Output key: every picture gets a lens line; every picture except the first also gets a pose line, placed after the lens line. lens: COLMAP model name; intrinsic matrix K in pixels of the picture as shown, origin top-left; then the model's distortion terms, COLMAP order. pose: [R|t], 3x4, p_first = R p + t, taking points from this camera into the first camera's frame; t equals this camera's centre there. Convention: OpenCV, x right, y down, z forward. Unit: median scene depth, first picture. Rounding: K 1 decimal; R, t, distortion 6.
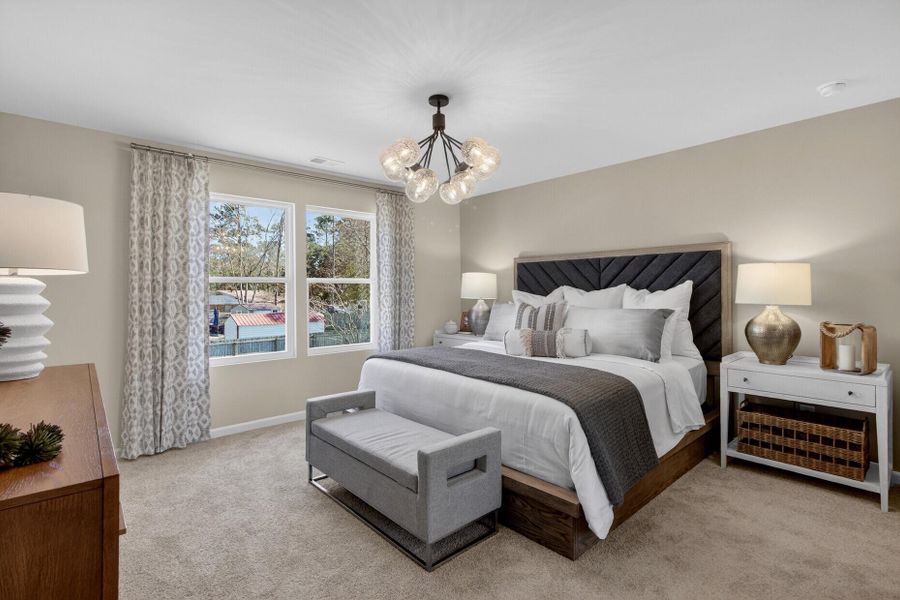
lens RADIAL K [[425.1, 0, 450.6], [0, 425.1, 297.0], [0, 0, 1]] dist [0.000895, 0.001169]
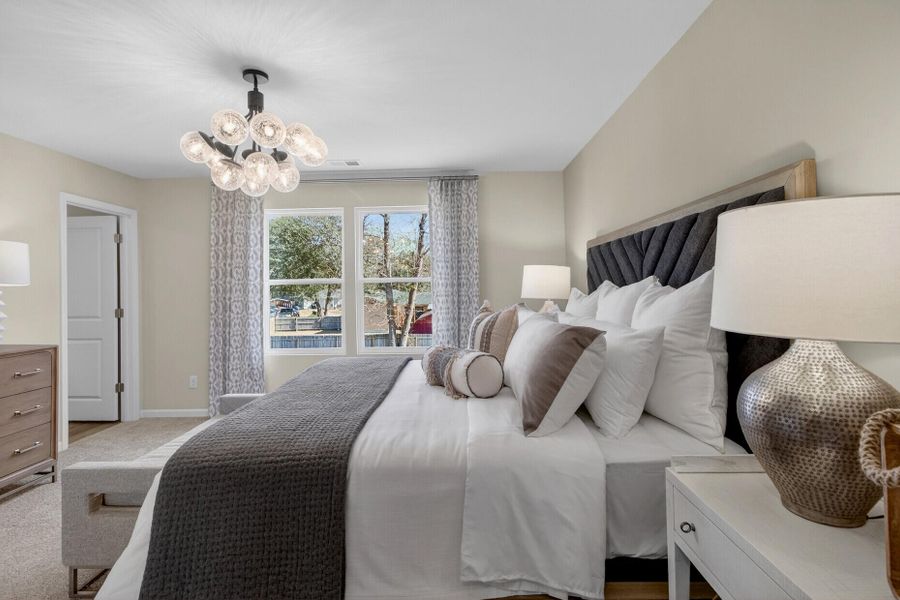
lens RADIAL K [[425.1, 0, 453.6], [0, 425.1, 284.8], [0, 0, 1]] dist [0.000895, 0.001169]
pose [[0.739875, -0.013061, -0.672618, 0.643786], [0.006115, 0.999901, -0.012690, -0.015406], [0.672717, 0.005276, 0.739881, 0.472563]]
